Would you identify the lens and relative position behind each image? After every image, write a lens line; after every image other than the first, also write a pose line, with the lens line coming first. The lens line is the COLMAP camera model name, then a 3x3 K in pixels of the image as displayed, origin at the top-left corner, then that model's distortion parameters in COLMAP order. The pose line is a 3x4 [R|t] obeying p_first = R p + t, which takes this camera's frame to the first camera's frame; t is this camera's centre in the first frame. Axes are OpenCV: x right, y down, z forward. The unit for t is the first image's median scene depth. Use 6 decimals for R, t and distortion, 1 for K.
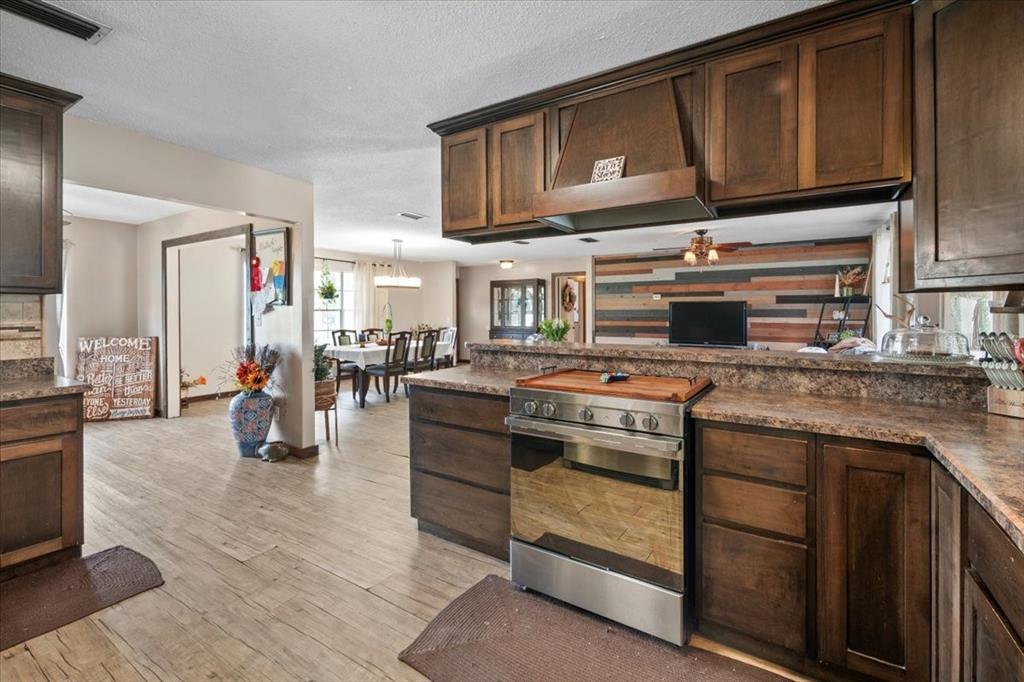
lens RADIAL K [[448.3, 0, 511.8], [0, 448.3, 311.9], [0, 0, 1]] dist [0.001536, -0.000920]
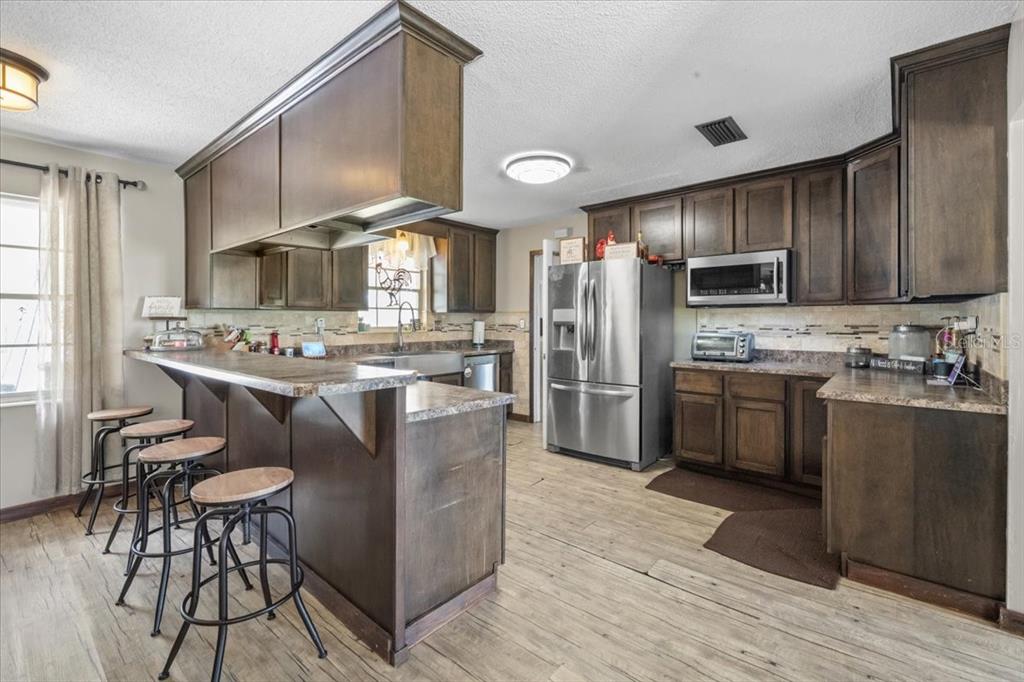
lens RADIAL K [[443.5, 0, 512.4], [0, 443.5, 318.2], [0, 0, 1]] dist [0.003465, -0.000093]
pose [[-0.990911, 0.003067, 0.134482, -0.143901], [0.002350, 0.999982, -0.005493, 0.001807], [-0.134497, -0.005127, -0.990901, 0.743265]]
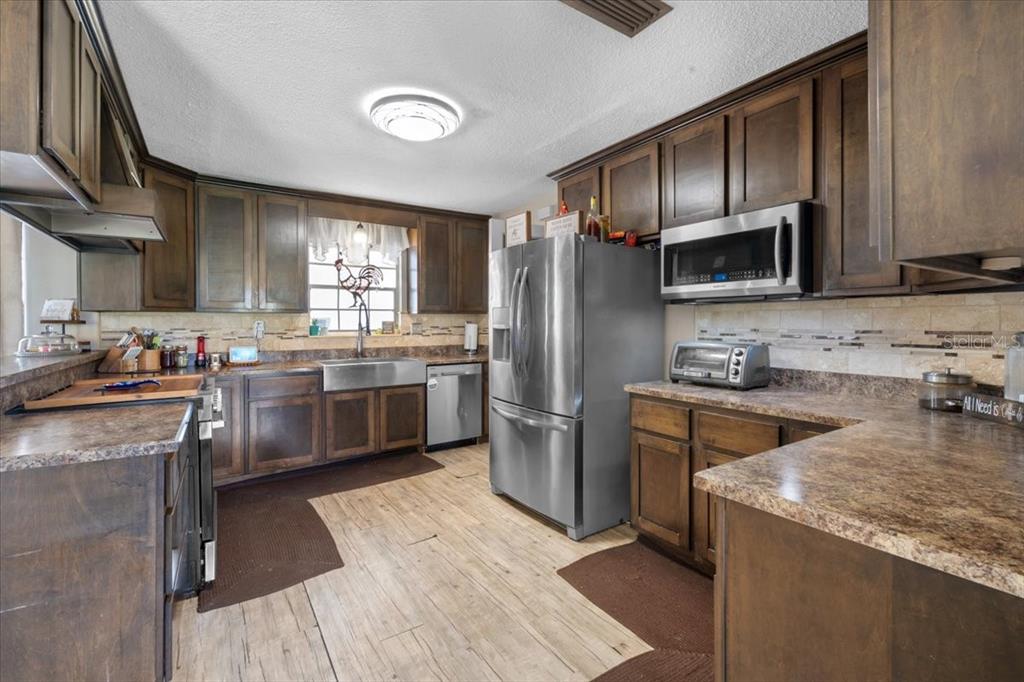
lens RADIAL K [[450.0, 0, 509.7], [0, 450.0, 320.9], [0, 0, 1]] dist [0.003655, -0.000317]
pose [[-0.914761, 0.005340, 0.403960, -0.341121], [0.004175, 0.999984, -0.003763, 0.001314], [-0.403974, -0.001756, -0.914769, 0.543581]]
